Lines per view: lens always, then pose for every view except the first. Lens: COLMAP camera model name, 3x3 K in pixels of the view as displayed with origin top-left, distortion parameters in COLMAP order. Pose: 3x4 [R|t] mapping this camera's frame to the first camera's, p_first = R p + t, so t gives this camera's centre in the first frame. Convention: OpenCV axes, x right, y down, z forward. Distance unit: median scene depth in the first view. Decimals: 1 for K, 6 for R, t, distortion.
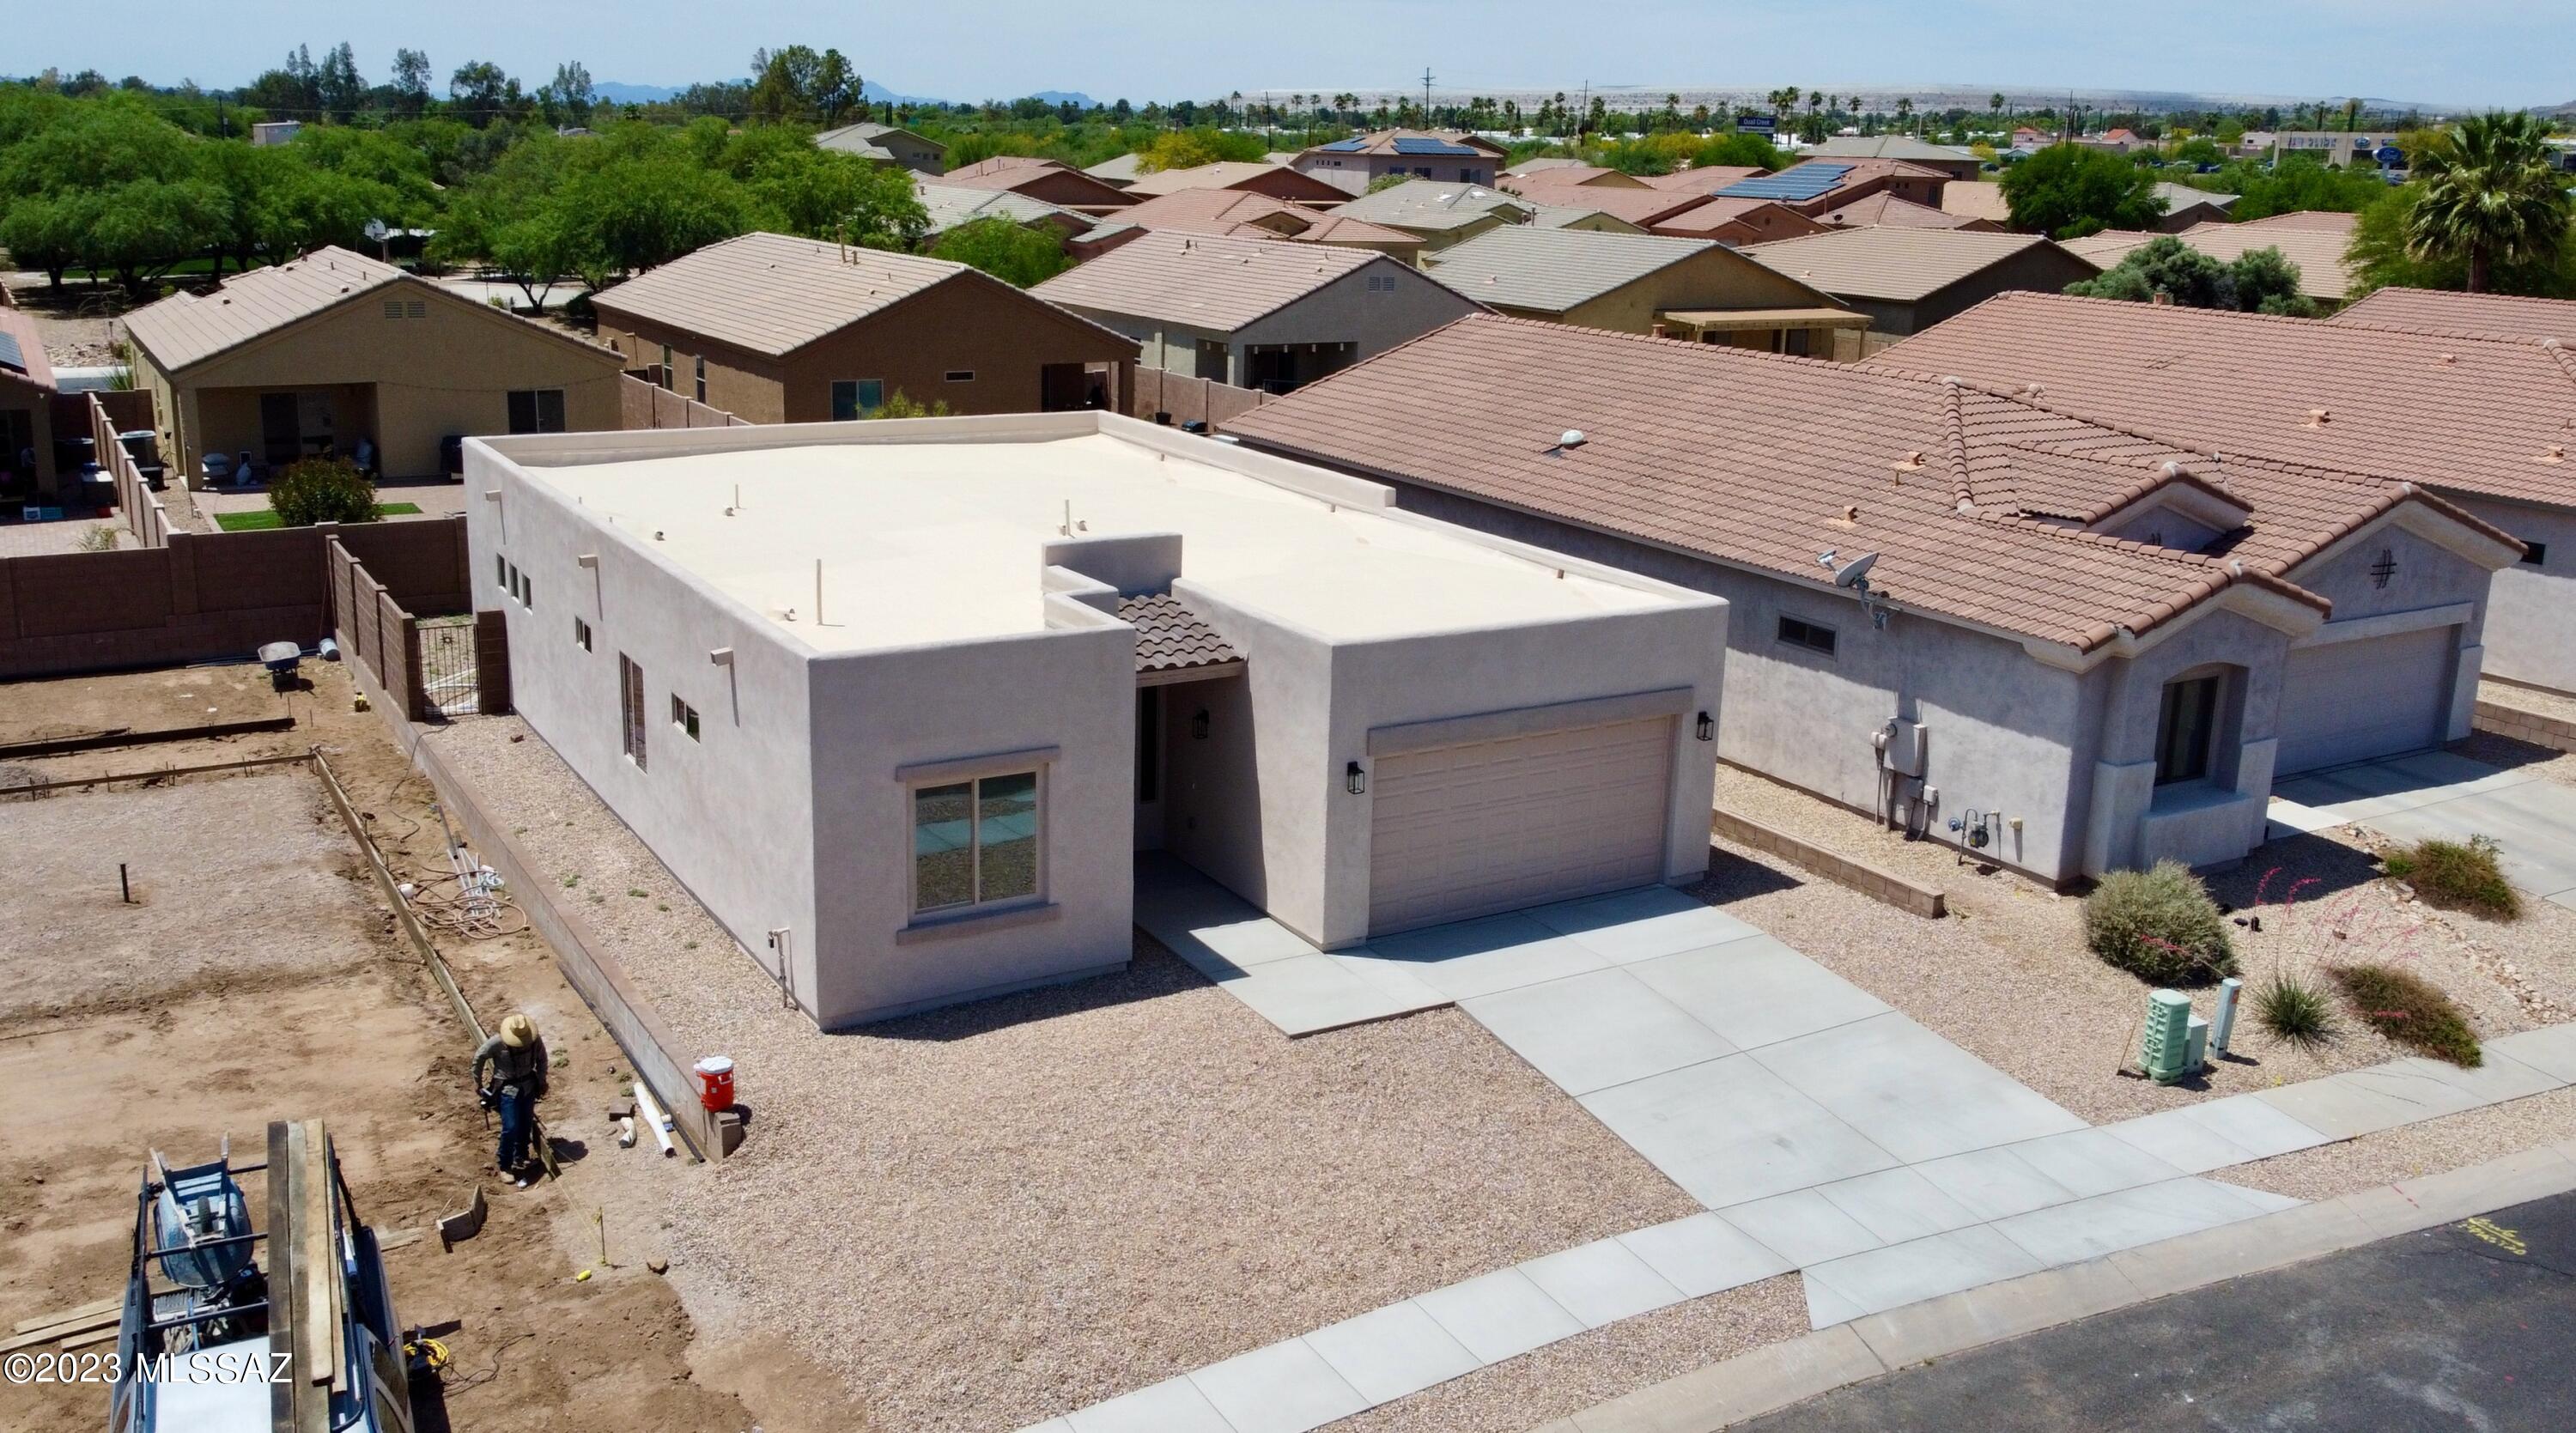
lens RADIAL K [[2174.1, 0, 1288.0], [0, 2174.1, 716.5], [0, 0, 1]] dist [-0.000975, -0.002074]
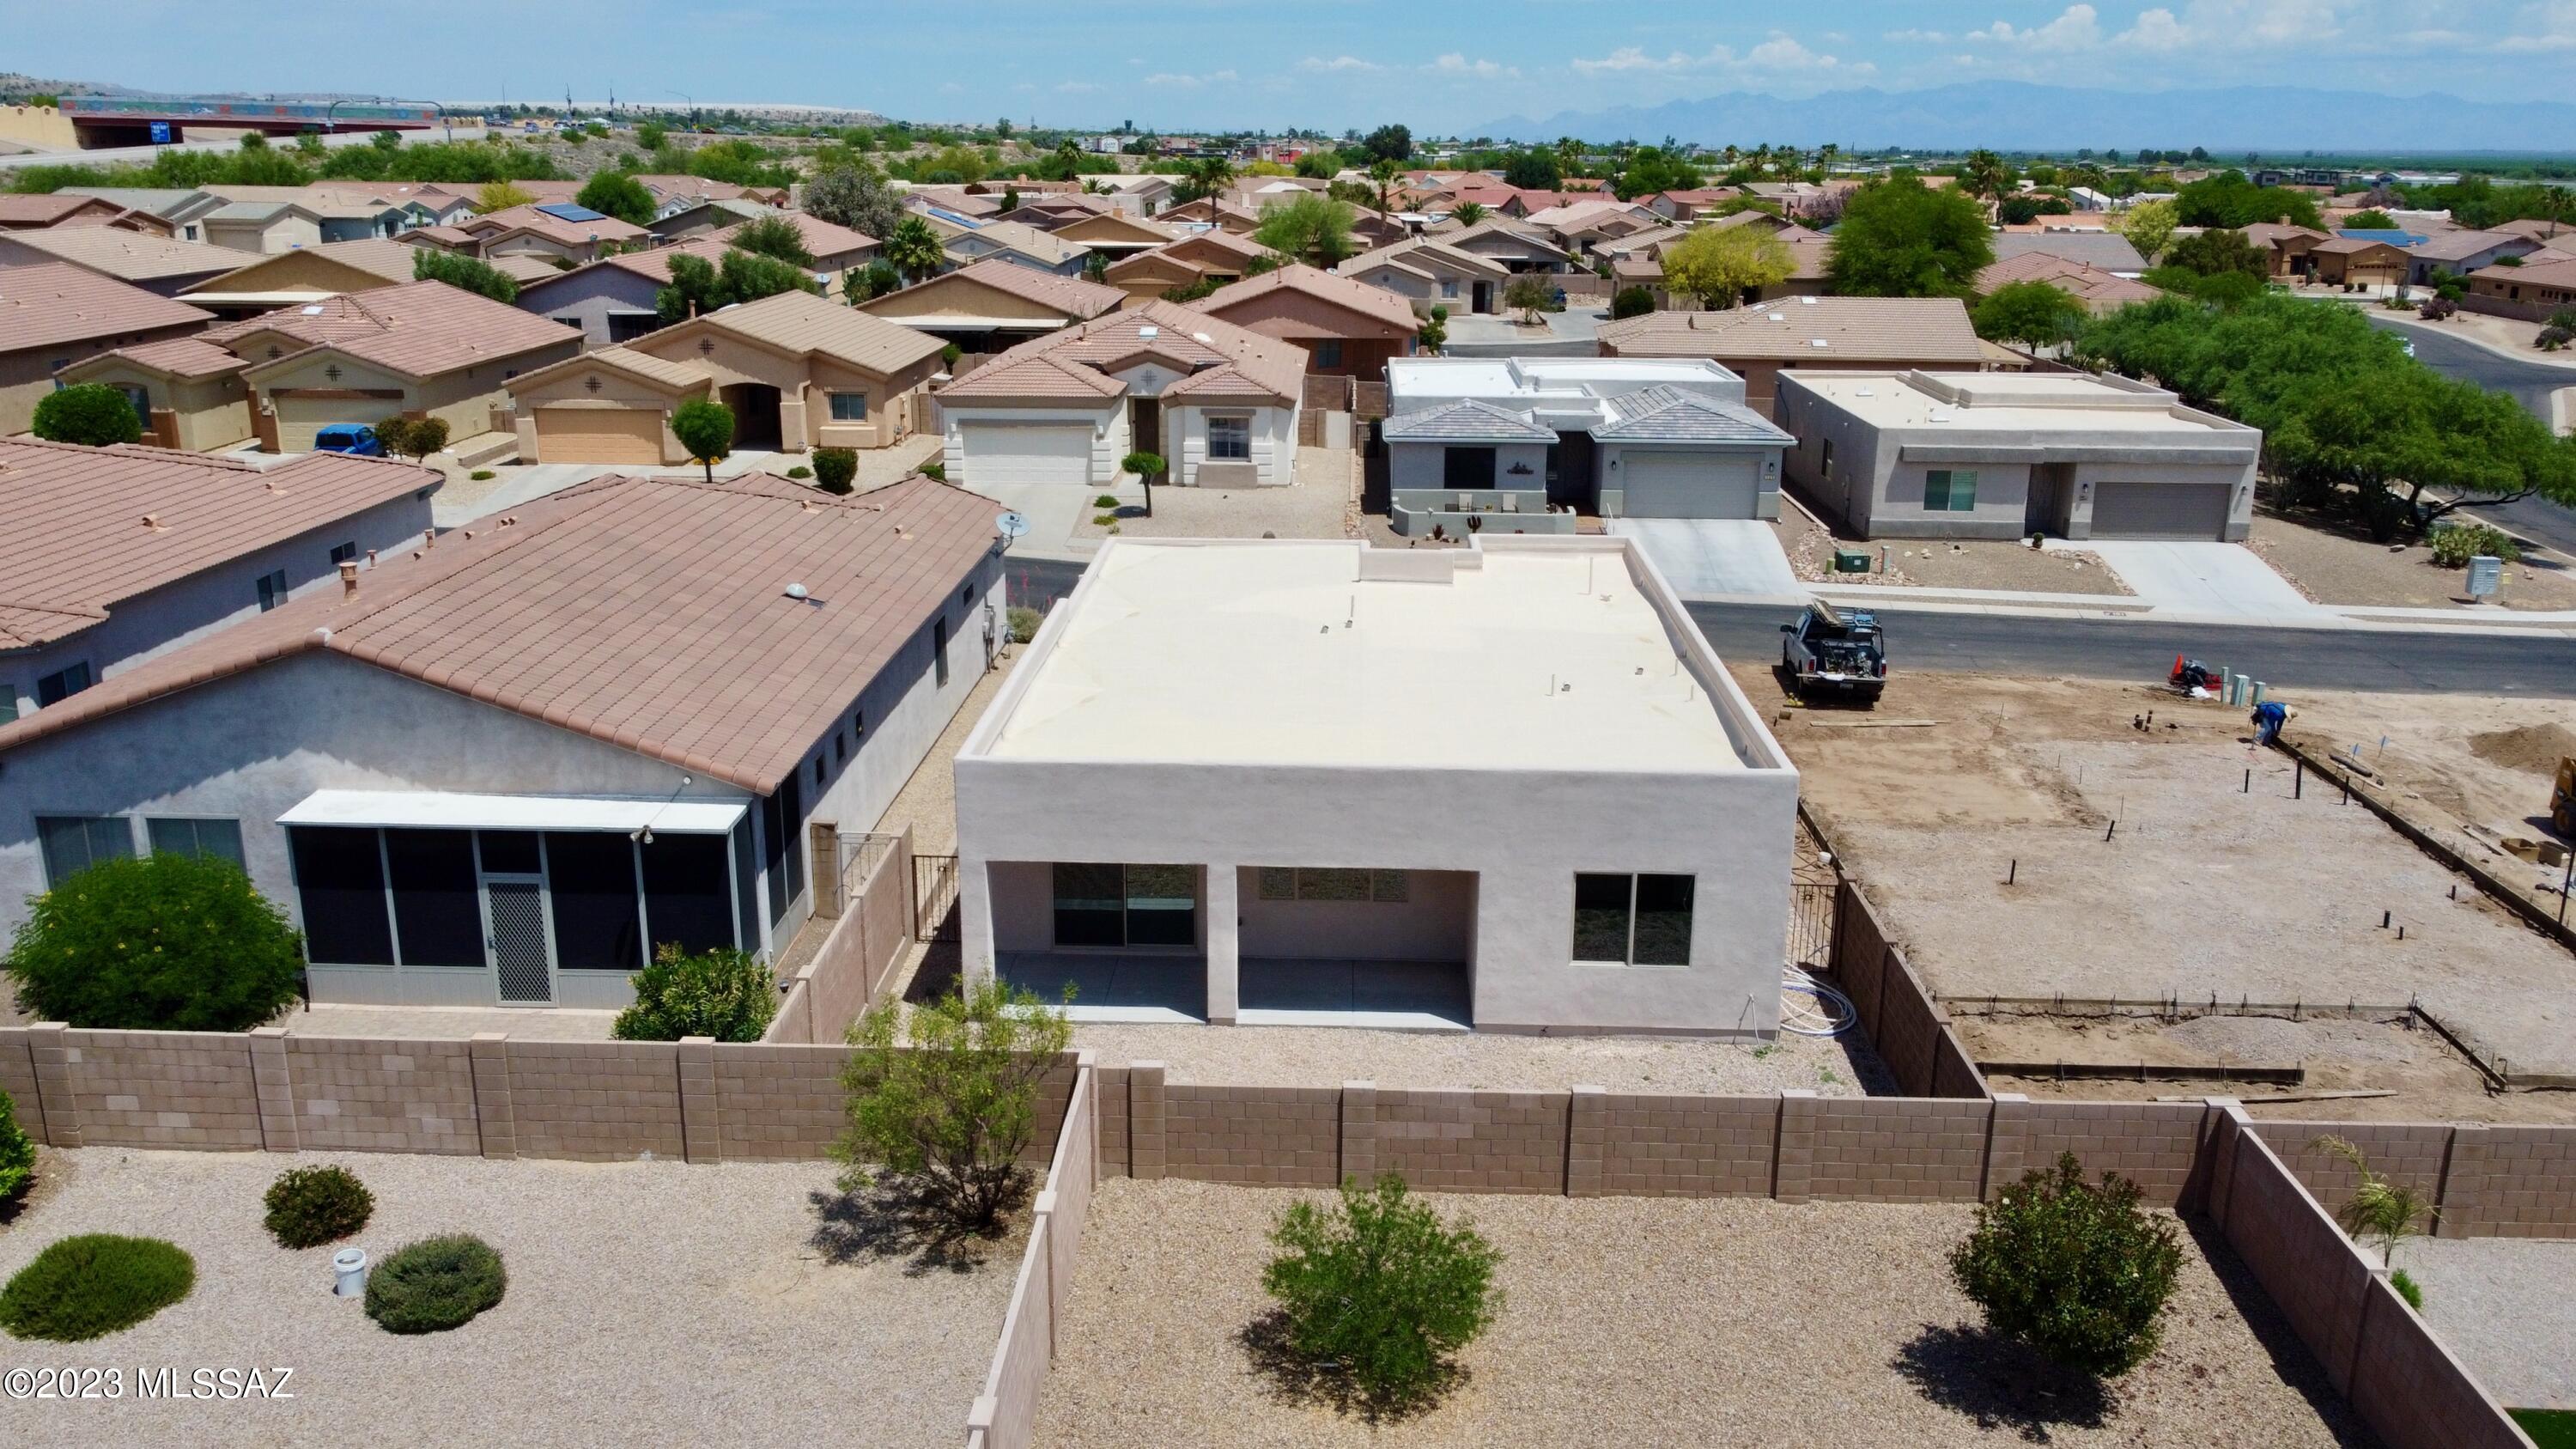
lens RADIAL K [[1992.5, 0, 1288.0], [0, 1992.5, 724.5], [0, 0, 1]] dist [0.005740, -0.003223]
pose [[-0.835535, -0.191796, 0.514873, -1.008554], [0.108900, 0.860694, 0.497340, -0.913000], [-0.538536, 0.471615, -0.698253, 2.706556]]
